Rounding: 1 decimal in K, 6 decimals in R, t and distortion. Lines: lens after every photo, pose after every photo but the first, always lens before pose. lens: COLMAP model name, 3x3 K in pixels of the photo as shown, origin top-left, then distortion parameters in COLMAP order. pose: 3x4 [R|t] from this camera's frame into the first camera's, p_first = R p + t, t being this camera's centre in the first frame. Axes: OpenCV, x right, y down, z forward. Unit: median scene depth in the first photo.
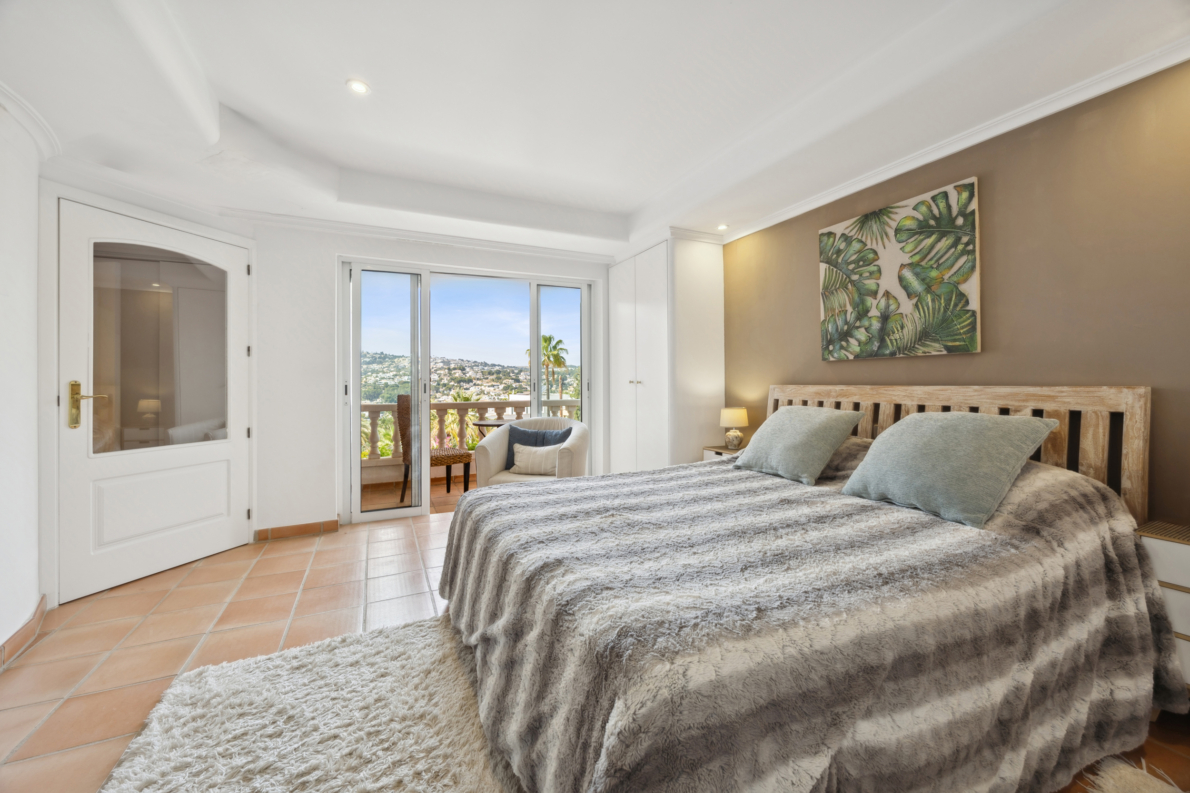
lens RADIAL K [[454.2, 0, 594.7], [0, 454.2, 385.9], [0, 0, 1]] dist [0.000314, 0.000071]
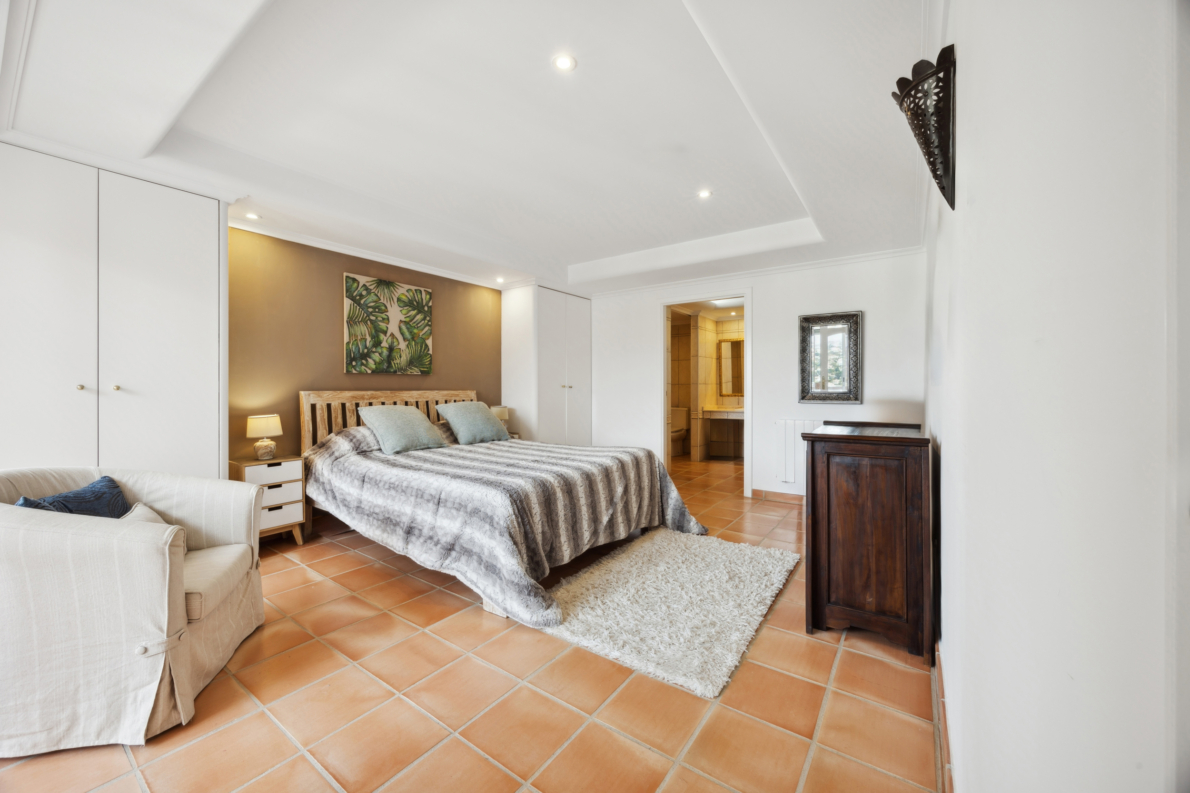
lens RADIAL K [[454.2, 0, 592.2], [0, 454.2, 388.4], [0, 0, 1]] dist [0.000314, 0.000071]
pose [[-0.488053, 0.004616, 0.872802, -1.124008], [0.010788, 0.999942, 0.000744, -0.003173], [-0.872747, 0.009779, -0.488074, 1.160252]]
